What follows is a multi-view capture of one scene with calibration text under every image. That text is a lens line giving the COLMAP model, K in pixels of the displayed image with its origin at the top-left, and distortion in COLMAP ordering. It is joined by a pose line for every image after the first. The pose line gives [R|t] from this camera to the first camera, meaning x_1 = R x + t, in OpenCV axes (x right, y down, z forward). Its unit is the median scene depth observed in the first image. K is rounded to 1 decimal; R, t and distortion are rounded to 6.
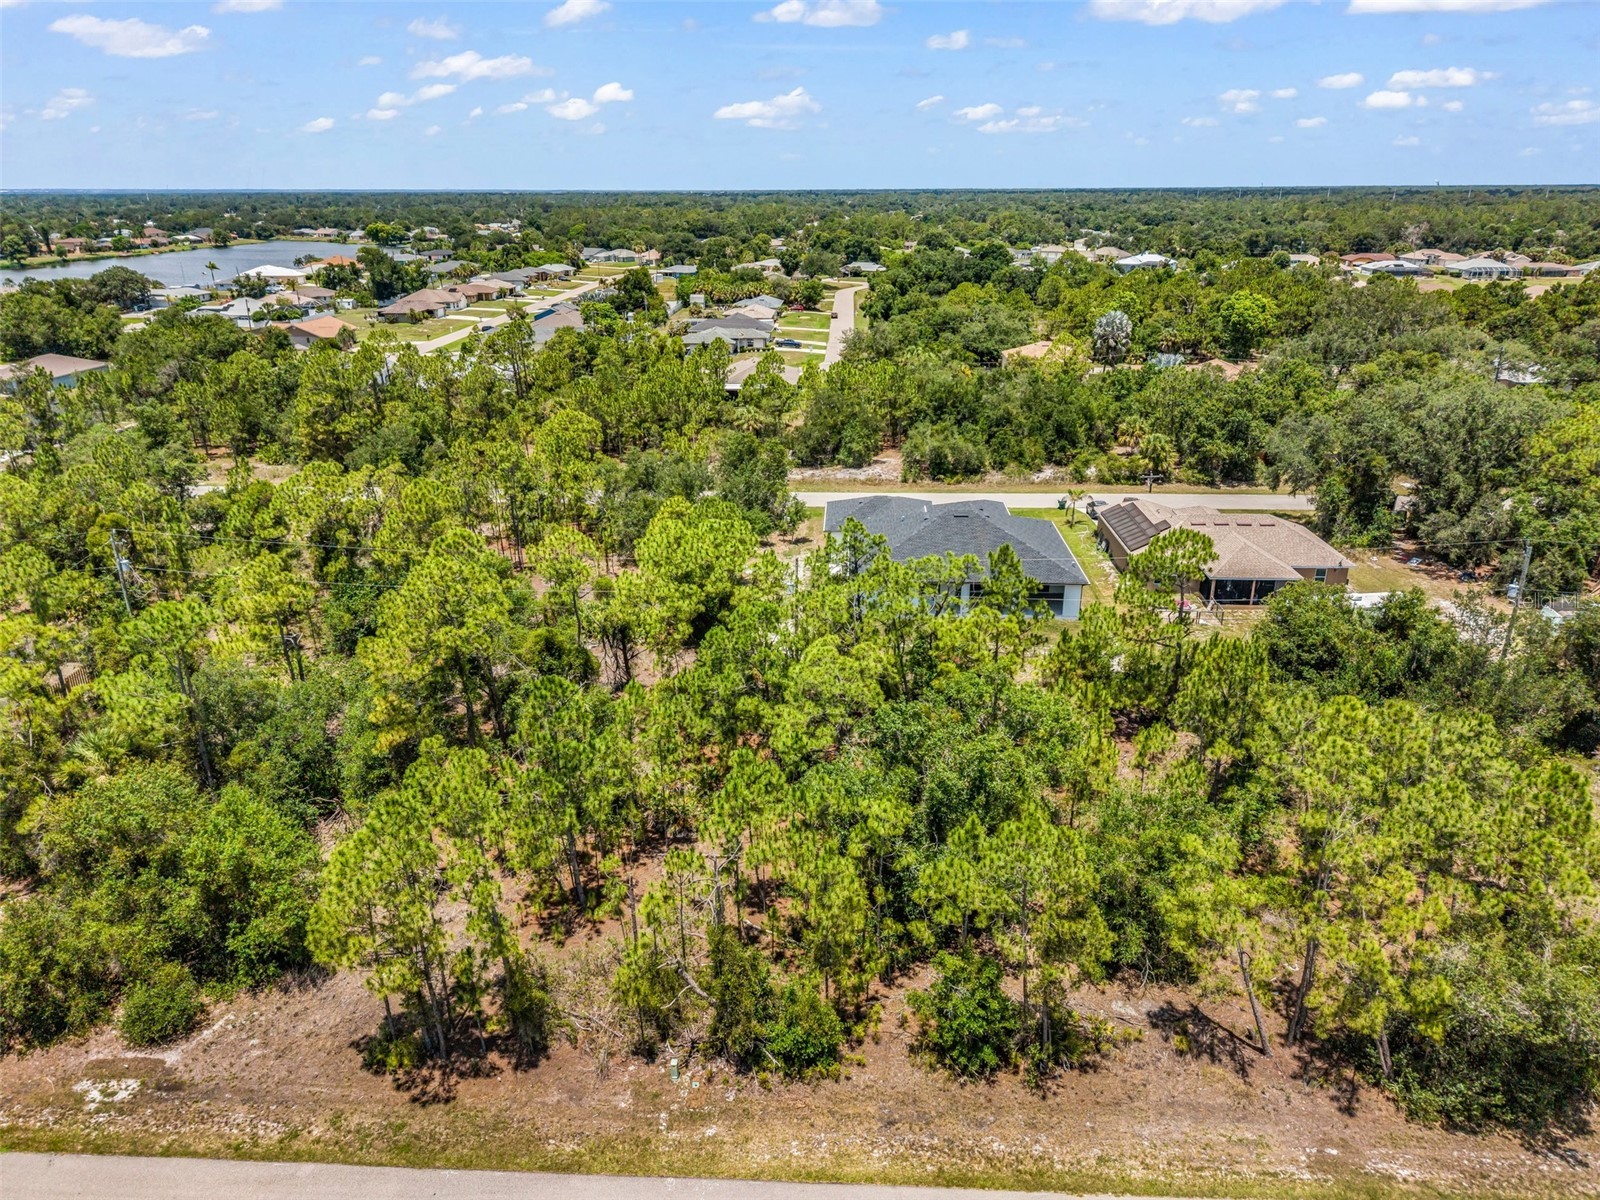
lens RADIAL K [[1069.3, 0, 798.5], [0, 1069.3, 599.2], [0, 0, 1]] dist [0.024400, -0.022096]
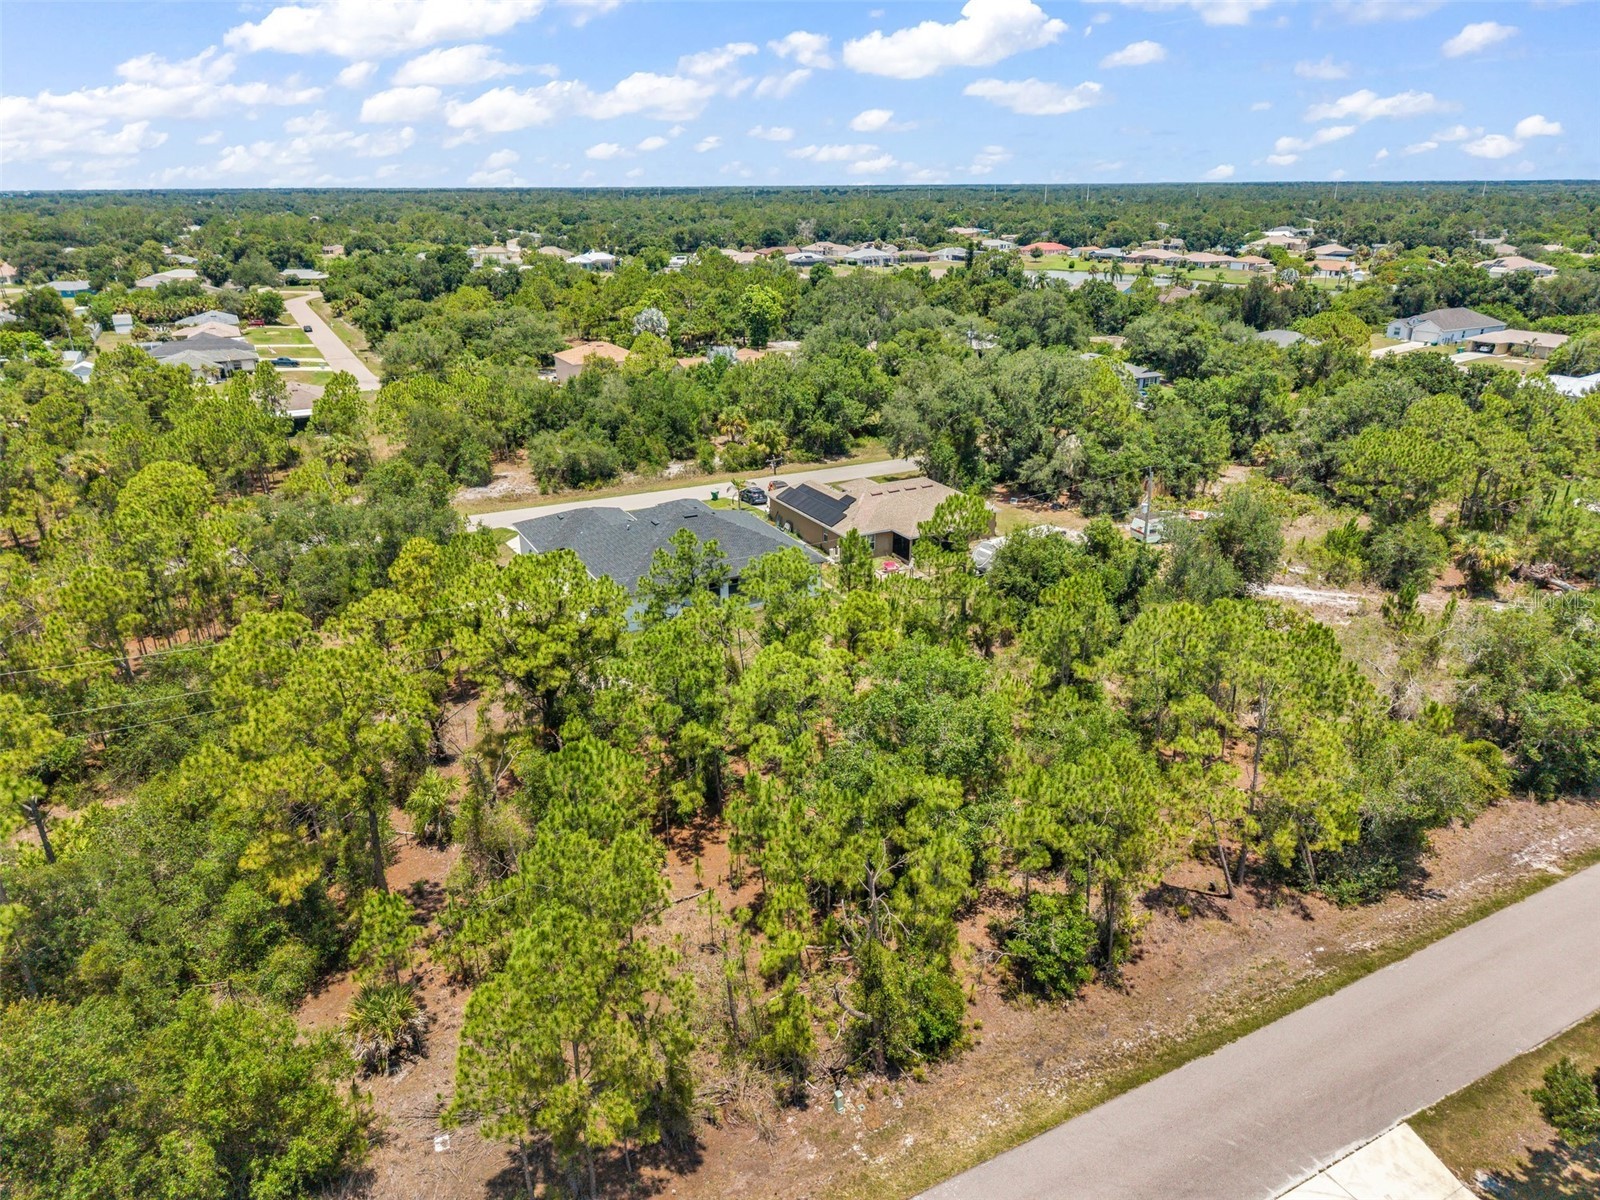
lens RADIAL K [[1062.1, 0, 797.4], [0, 1062.1, 604.5], [0, 0, 1]] dist [0.059746, -0.066197]
pose [[0.864527, -0.185422, 0.467131, -0.183126], [0.182914, 0.981795, 0.051190, -0.022069], [-0.468119, 0.041190, 0.882705, 0.048356]]
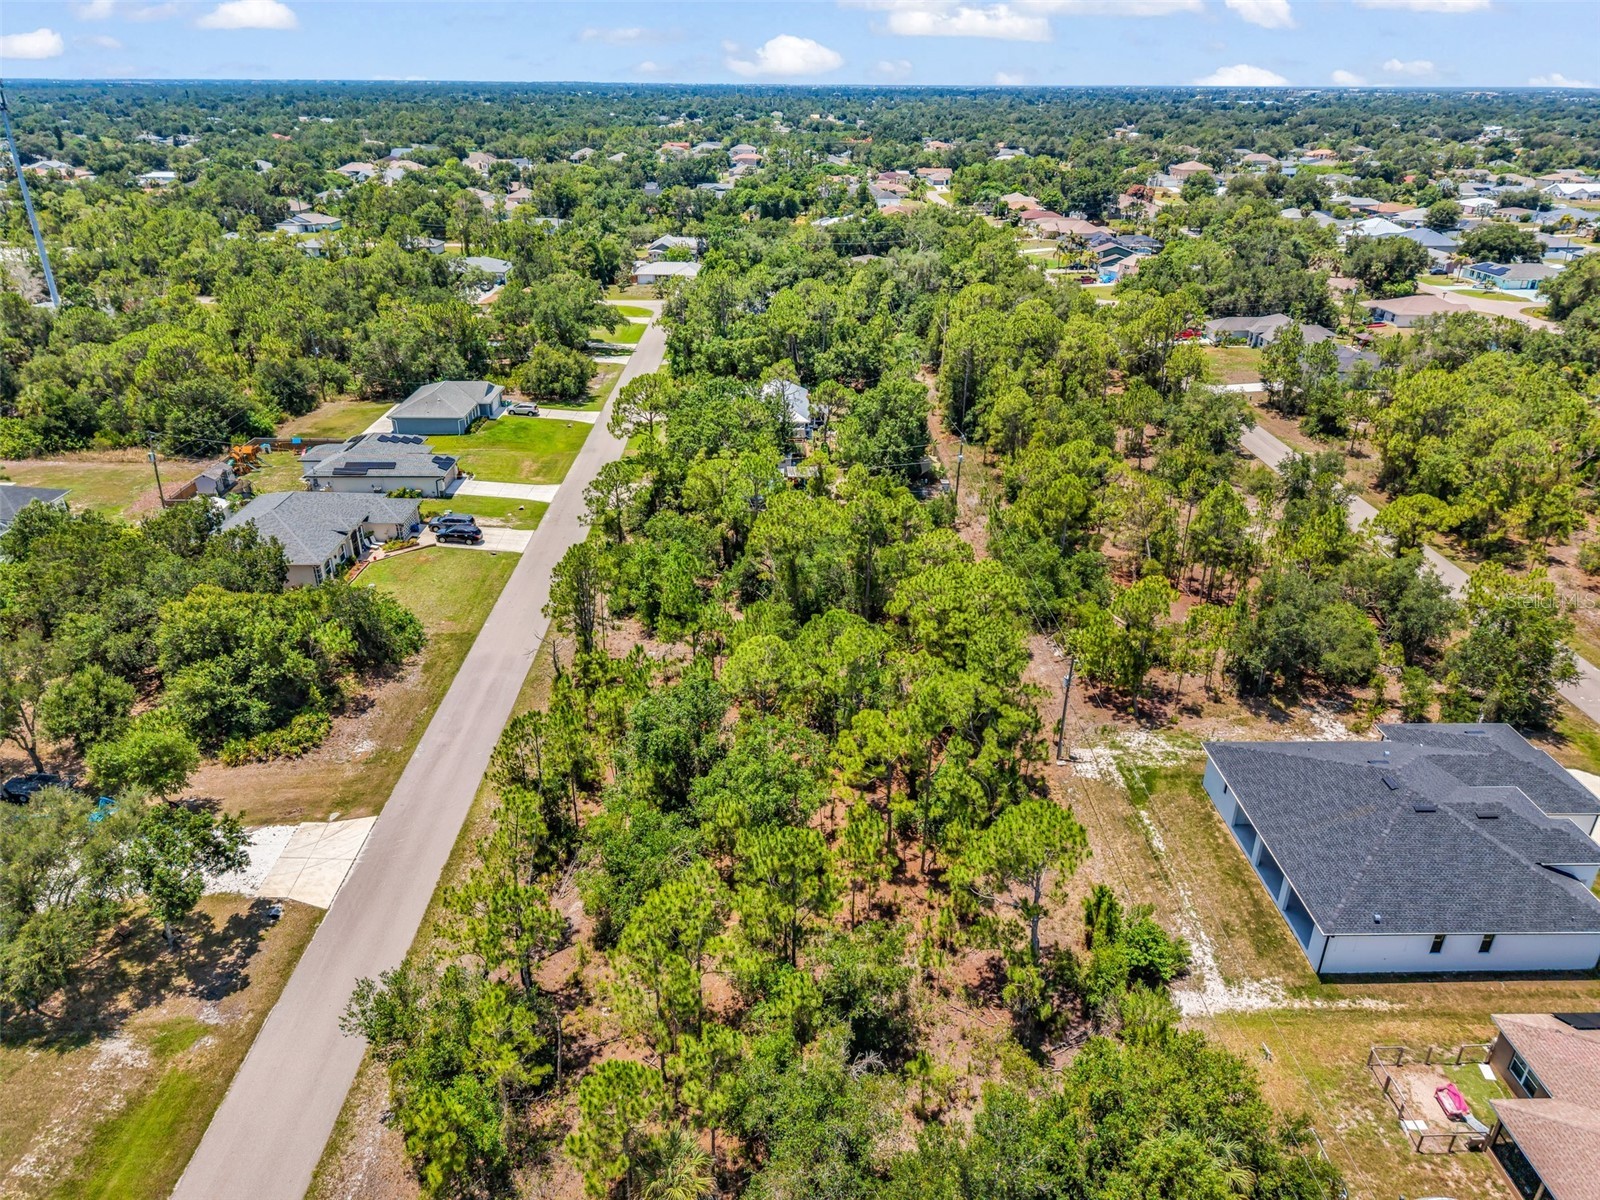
lens RADIAL K [[1069.3, 0, 798.5], [0, 1069.3, 599.2], [0, 0, 1]] dist [0.024400, -0.022096]
pose [[0.063067, 0.439099, -0.896222, 0.544581], [-0.362353, 0.846804, 0.389389, -0.242049], [0.929905, 0.300191, 0.212514, 0.323756]]
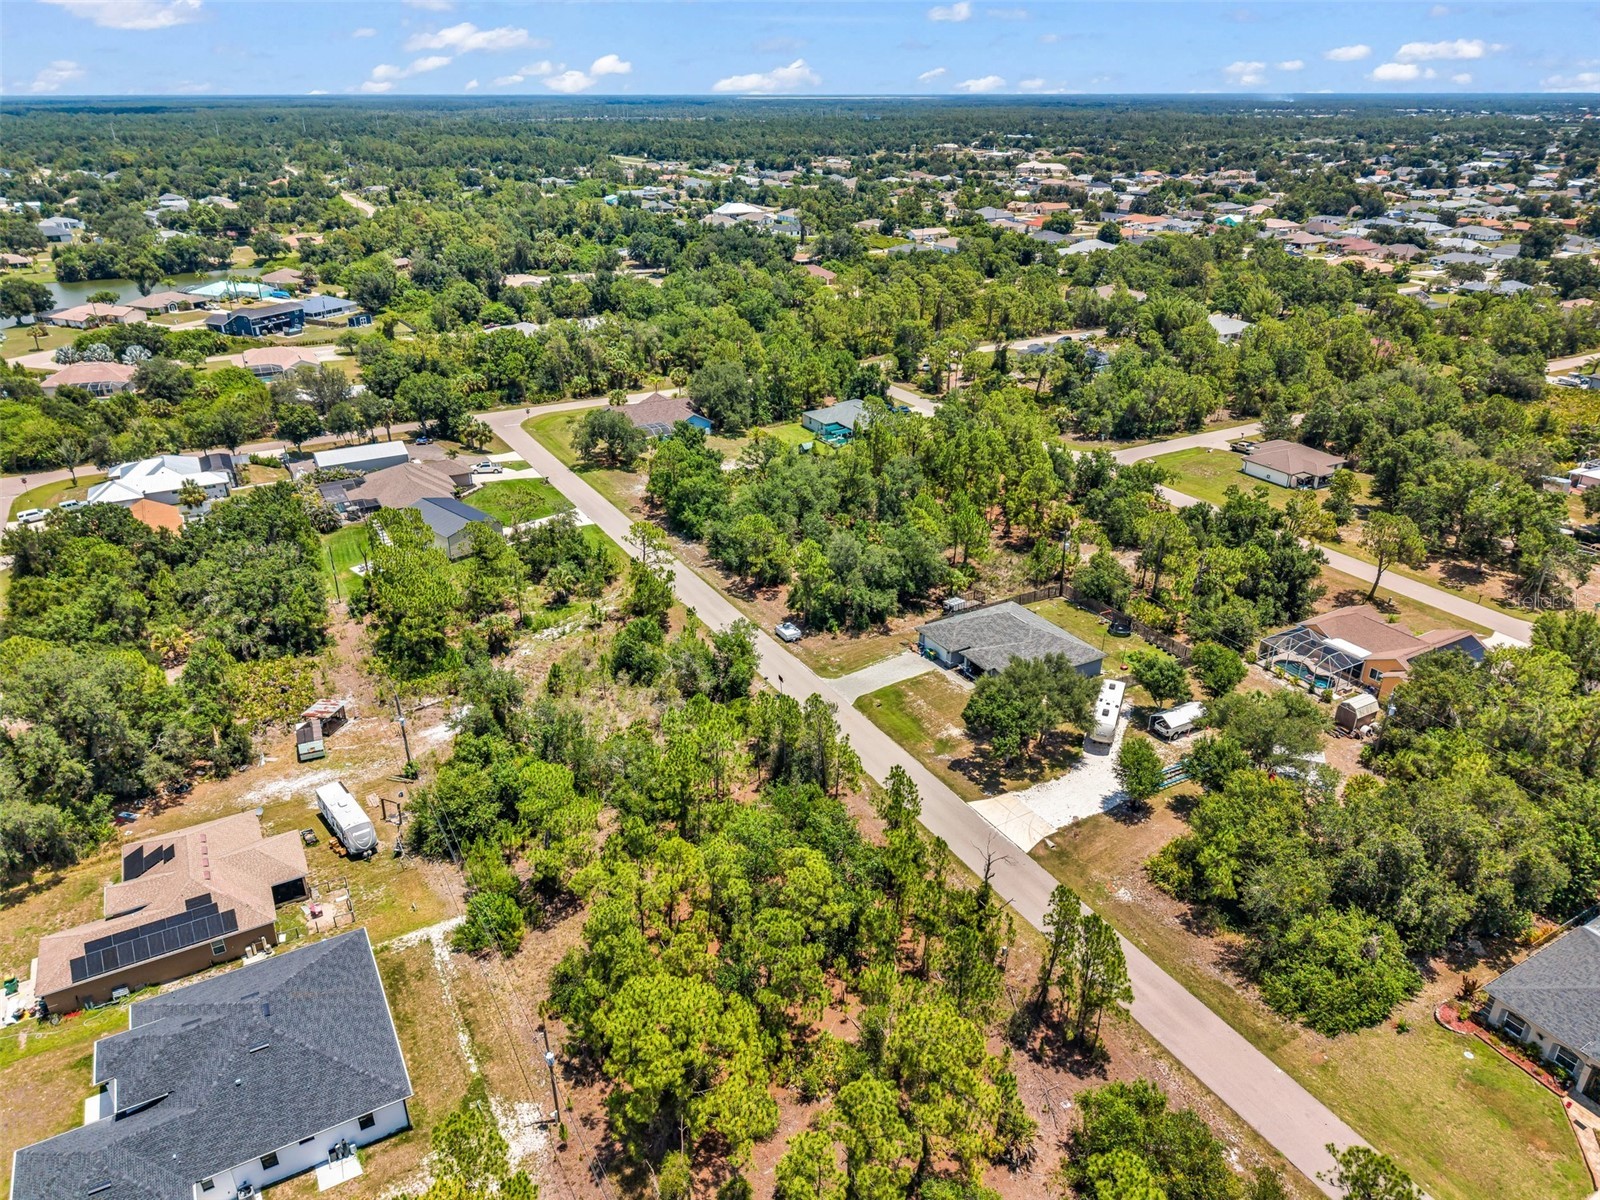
lens RADIAL K [[1070.9, 0, 798.5], [0, 1070.9, 597.4], [0, 0, 1]] dist [0.027547, -0.027529]
pose [[-0.535549, -0.354227, 0.766623, -0.455778], [0.306353, 0.764454, 0.567237, -0.510824], [-0.786979, 0.538640, -0.300884, 0.559713]]
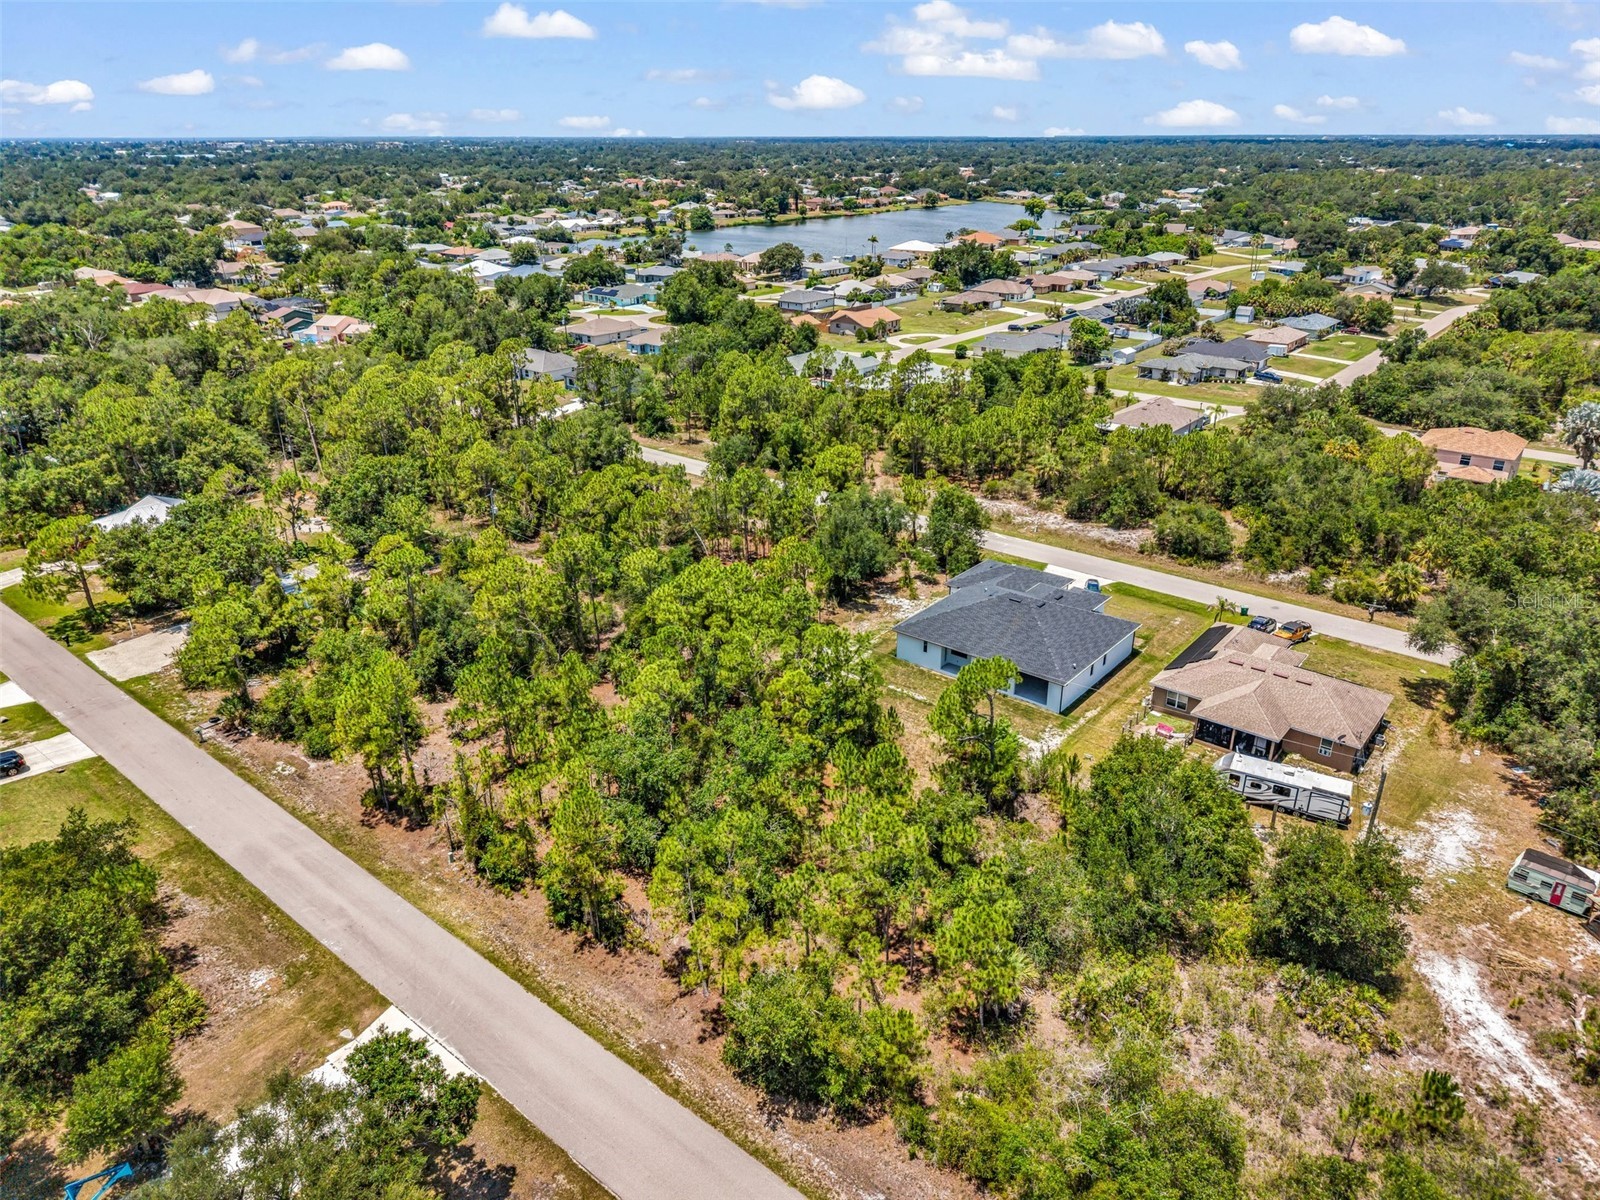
lens RADIAL K [[1070.9, 0, 798.5], [0, 1070.9, 597.4], [0, 0, 1]] dist [0.027547, -0.027529]
pose [[0.802018, 0.240436, -0.546771, 0.451192], [-0.216318, 0.970183, 0.109325, -0.118363], [0.556753, 0.030596, 0.830114, -0.080620]]
